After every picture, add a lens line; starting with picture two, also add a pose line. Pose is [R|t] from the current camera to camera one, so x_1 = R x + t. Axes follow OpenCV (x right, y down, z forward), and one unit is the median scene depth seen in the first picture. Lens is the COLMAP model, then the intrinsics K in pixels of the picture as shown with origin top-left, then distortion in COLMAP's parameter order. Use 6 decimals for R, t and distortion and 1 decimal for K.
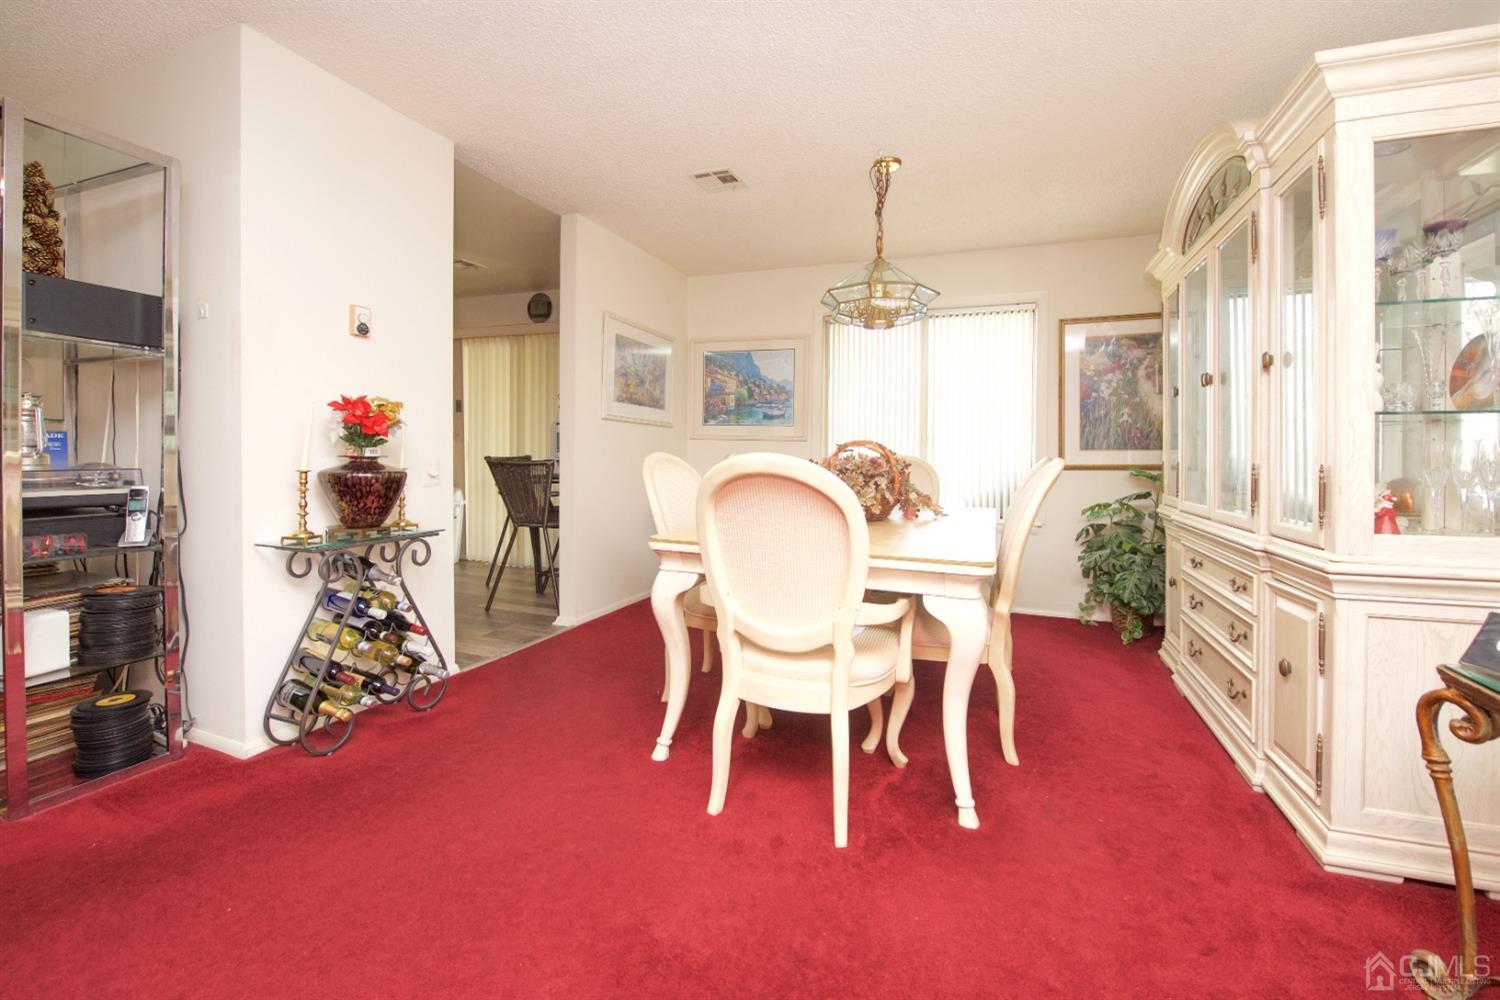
lens RADIAL K [[627.7, 0, 788.7], [0, 627.7, 458.2], [0, 0, 1]] dist [0.036323, 0.000078]
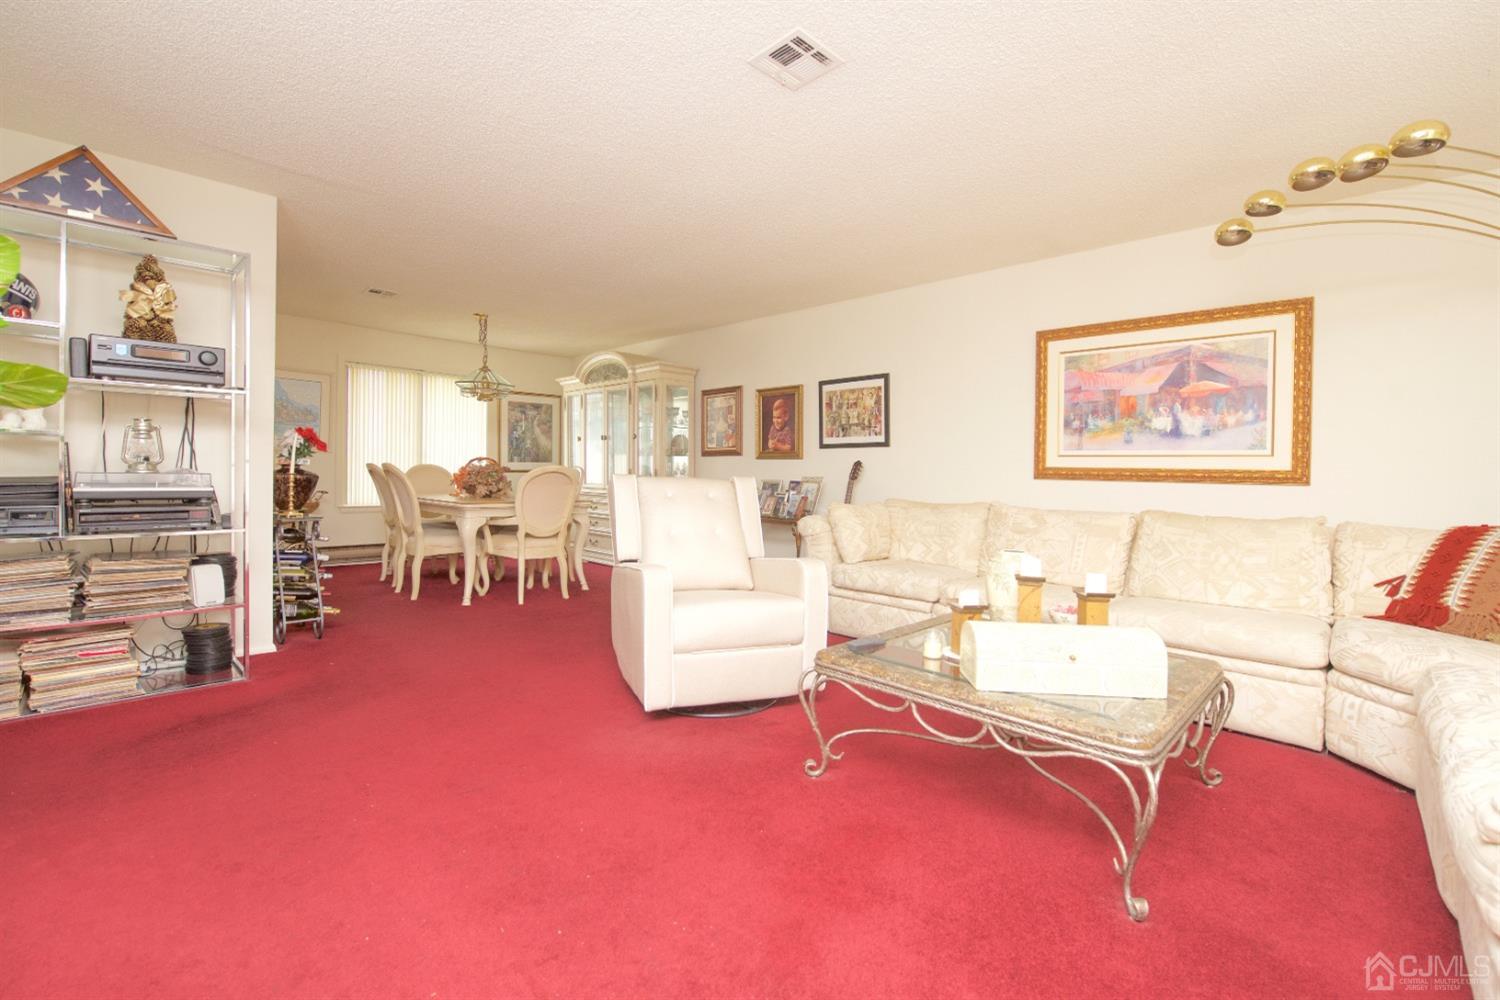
lens RADIAL K [[651.9, 0, 745.7], [0, 651.9, 471.2], [0, 0, 1]] dist [-0.000203, -0.000007]
pose [[0.431890, -0.002844, 0.901922, -0.977198], [-0.006468, 0.999960, 0.006250, -0.002600], [-0.901903, -0.008533, 0.431854, -0.458401]]
